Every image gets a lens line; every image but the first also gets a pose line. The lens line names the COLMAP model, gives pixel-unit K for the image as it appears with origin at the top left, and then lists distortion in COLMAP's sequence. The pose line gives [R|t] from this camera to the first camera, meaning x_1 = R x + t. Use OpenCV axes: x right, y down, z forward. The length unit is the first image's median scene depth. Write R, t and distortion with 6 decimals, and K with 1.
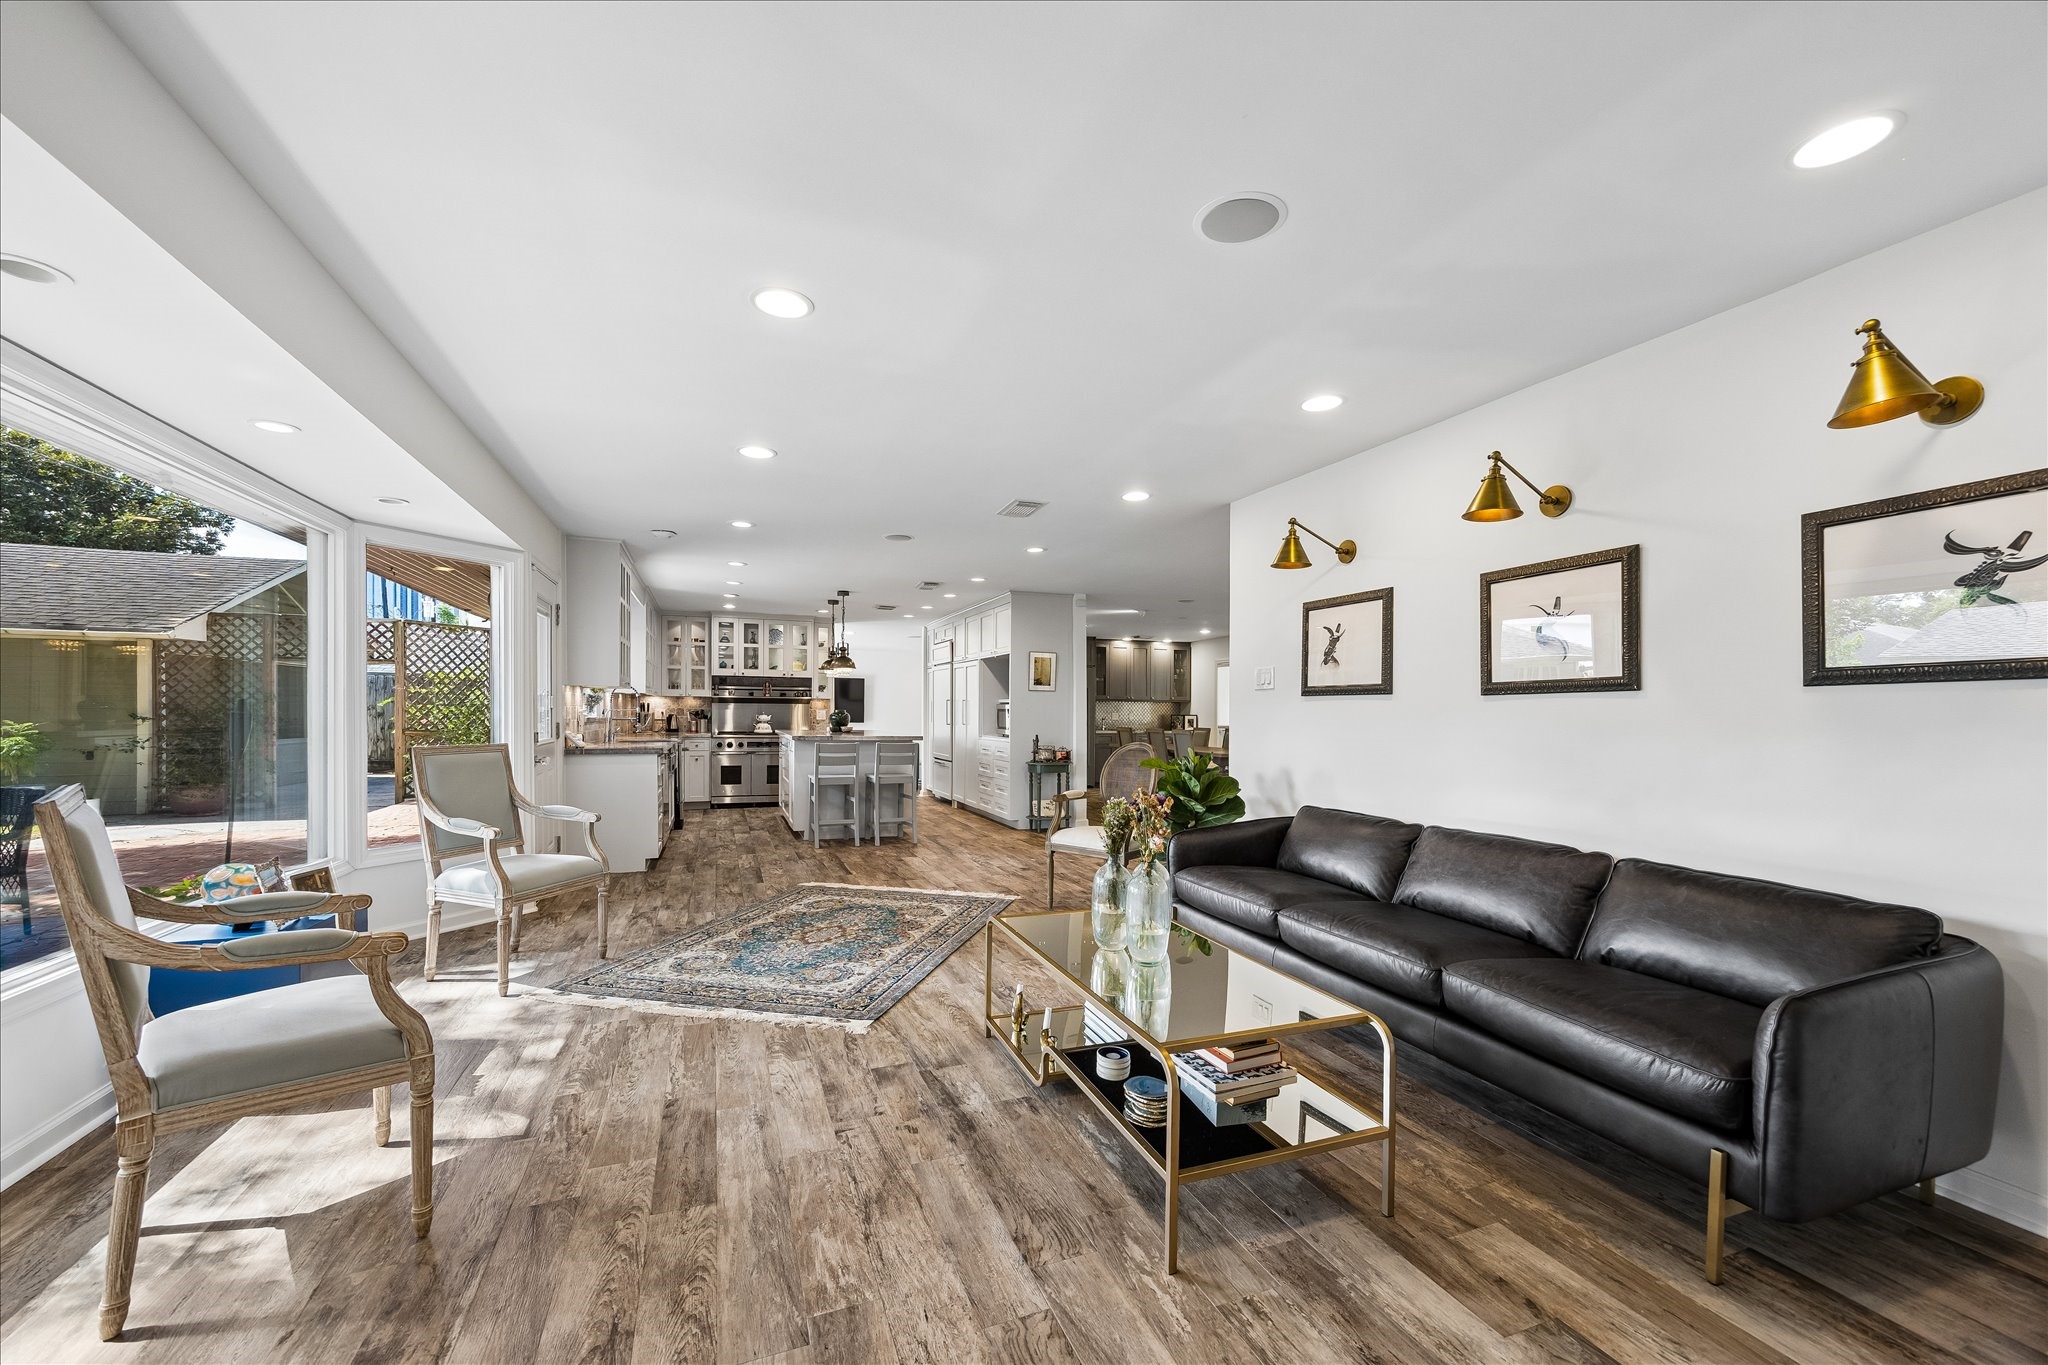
lens RADIAL K [[803.4, 0, 1027.3], [0, 803.4, 703.0], [0, 0, 1]] dist [-0.003701, -0.000205]
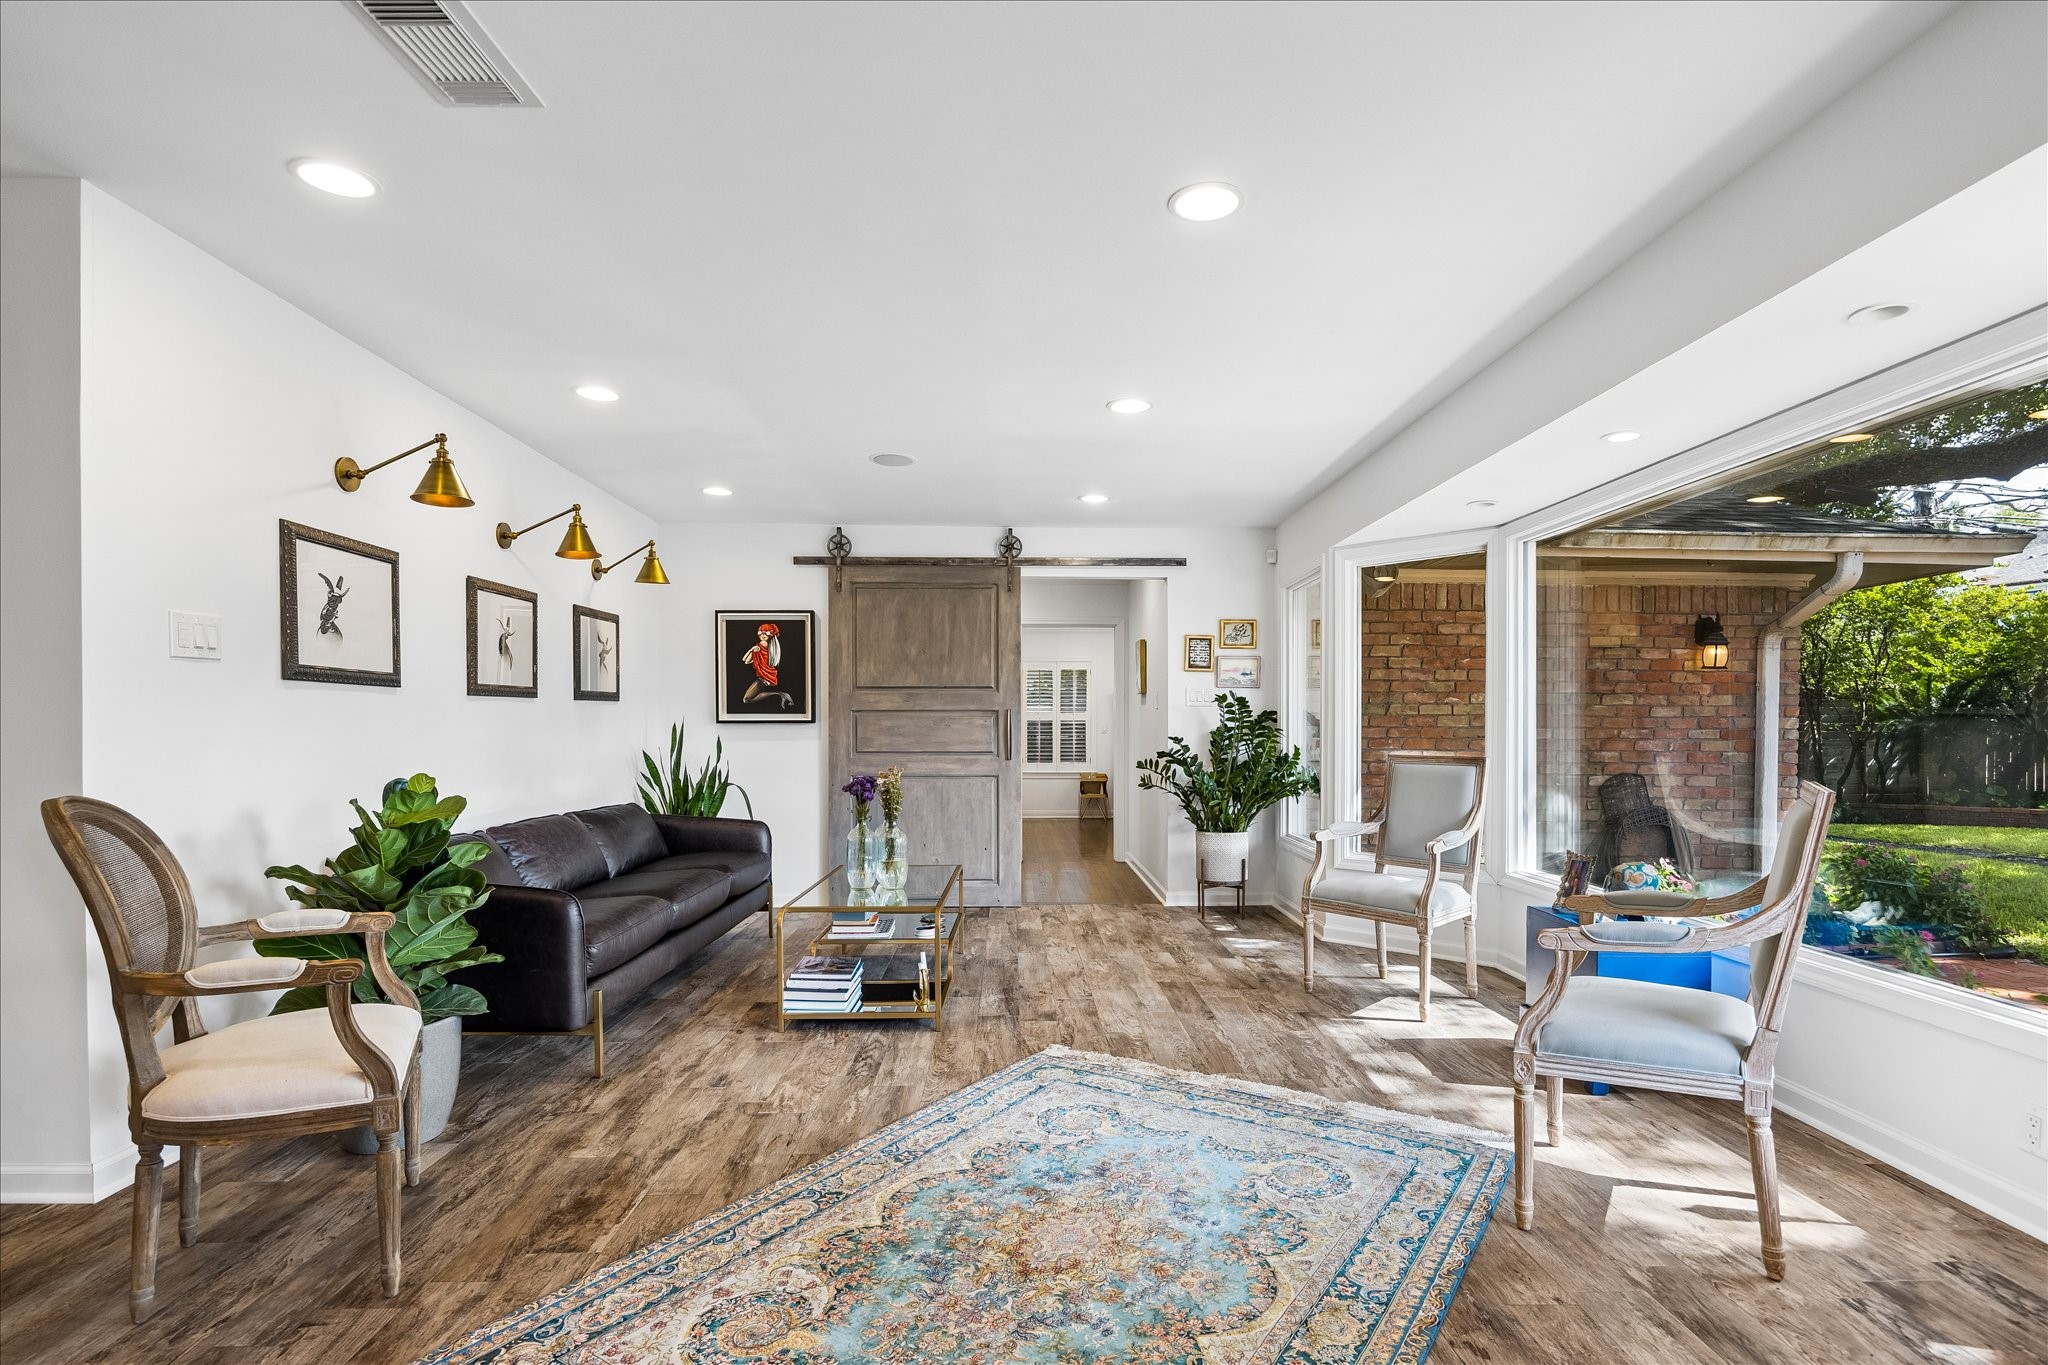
lens RADIAL K [[979.9, 0, 1042.1], [0, 979.9, 739.0], [0, 0, 1]] dist [0.000245, -0.000398]
pose [[-0.942335, -0.011049, 0.334488, -0.468463], [-0.010030, 0.999938, 0.004775, 0.028639], [-0.334521, 0.001145, -0.942388, 1.701295]]
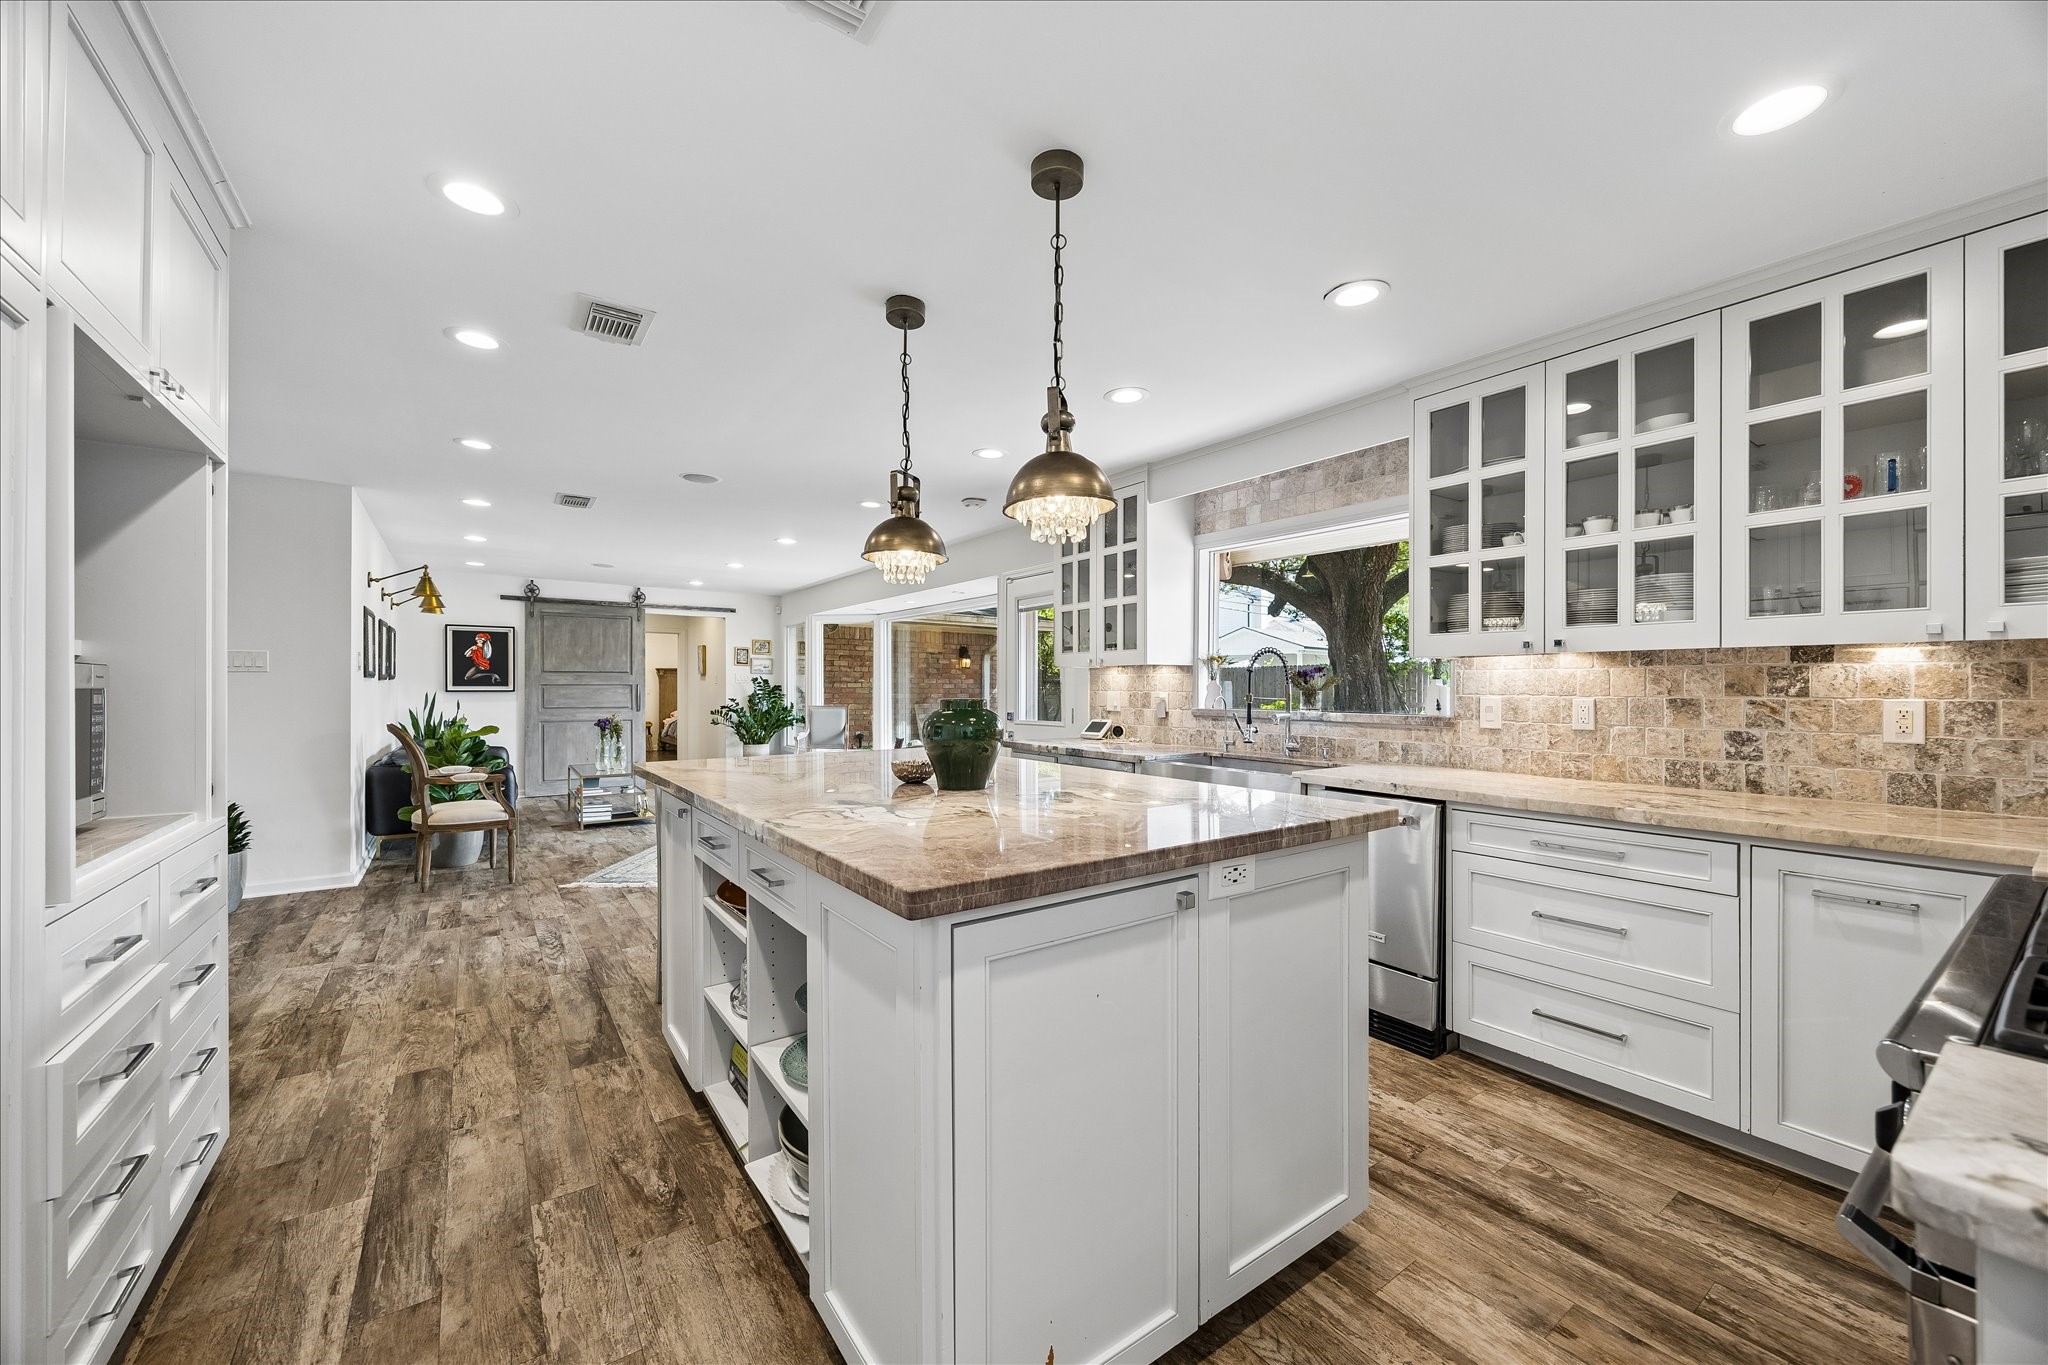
lens RADIAL K [[803.4, 0, 1017.4], [0, 803.4, 686.9], [0, 0, 1]] dist [-0.003701, -0.000205]
pose [[-0.972189, -0.008150, -0.234055, -0.432980], [-0.005573, 0.999916, -0.011671, 0.018552], [0.234130, -0.010042, -0.972153, 2.881015]]
